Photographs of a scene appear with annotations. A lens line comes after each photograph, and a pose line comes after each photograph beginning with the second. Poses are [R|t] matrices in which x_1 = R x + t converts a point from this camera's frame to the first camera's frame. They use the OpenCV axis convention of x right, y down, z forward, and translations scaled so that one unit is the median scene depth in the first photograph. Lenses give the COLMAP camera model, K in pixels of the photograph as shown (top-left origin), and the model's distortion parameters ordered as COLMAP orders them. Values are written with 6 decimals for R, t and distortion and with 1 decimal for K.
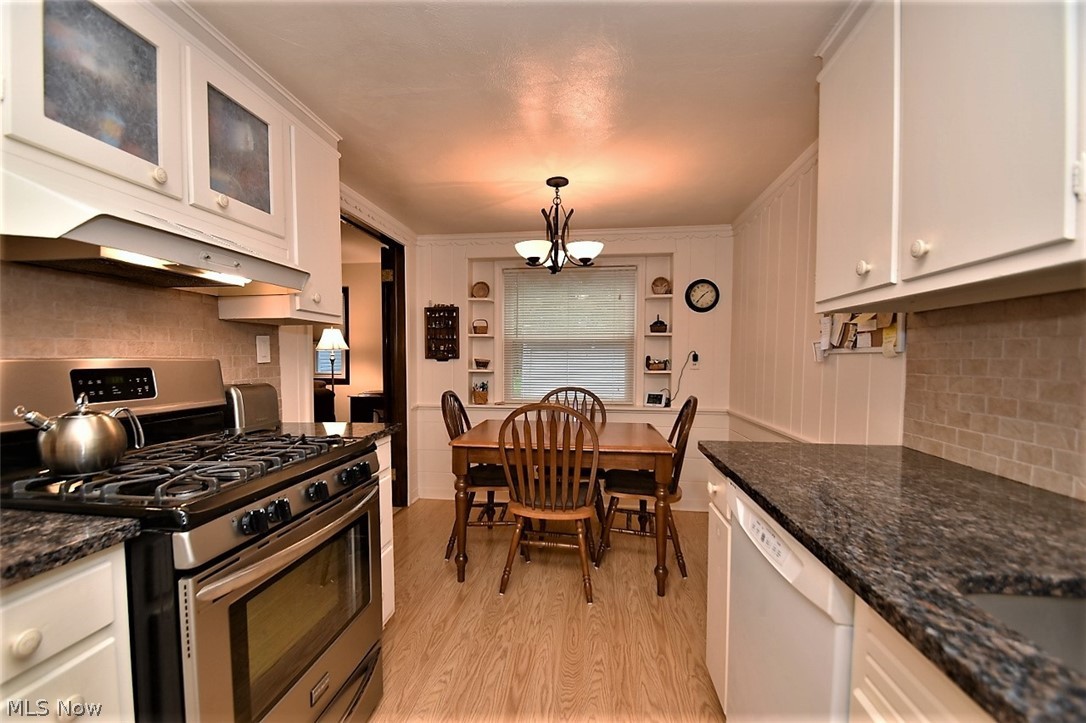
lens RADIAL K [[474.0, 0, 527.6], [0, 474.0, 379.1], [0, 0, 1]] dist [-0.002056, -0.000513]
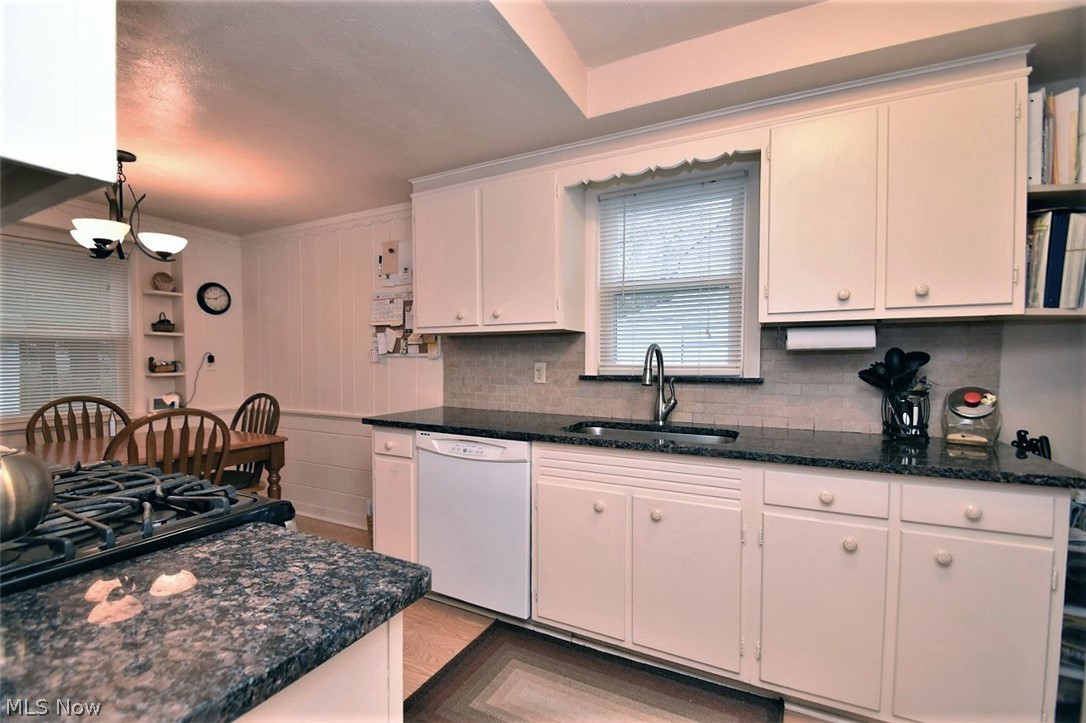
lens RADIAL K [[474.0, 0, 527.6], [0, 474.0, 379.1], [0, 0, 1]] dist [-0.002056, -0.000513]
pose [[0.333093, -0.042357, 0.941942, -0.381123], [0.042425, 0.998652, 0.029904, -0.004017], [-0.941939, 0.030001, 0.334441, 0.023611]]
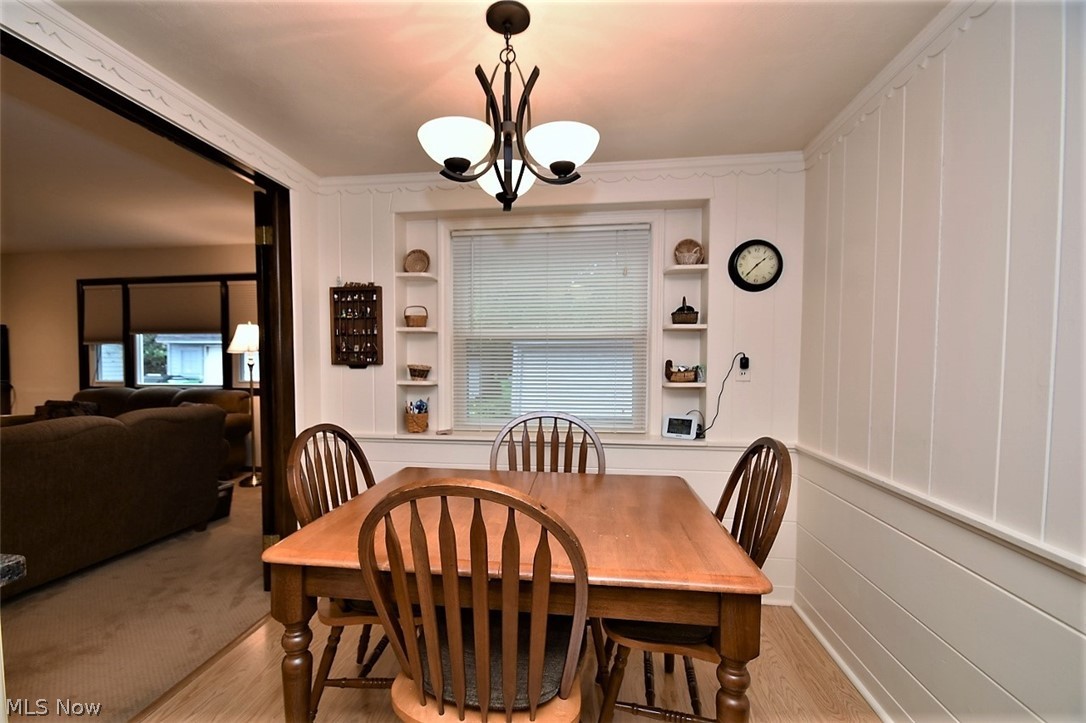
lens RADIAL K [[474.0, 0, 527.6], [0, 474.0, 379.1], [0, 0, 1]] dist [-0.002056, -0.000513]
pose [[0.999984, -0.001541, 0.005423, 0.059776], [0.001563, 0.999991, -0.004064, -0.021768], [-0.005416, 0.004072, 0.999977, 0.369493]]
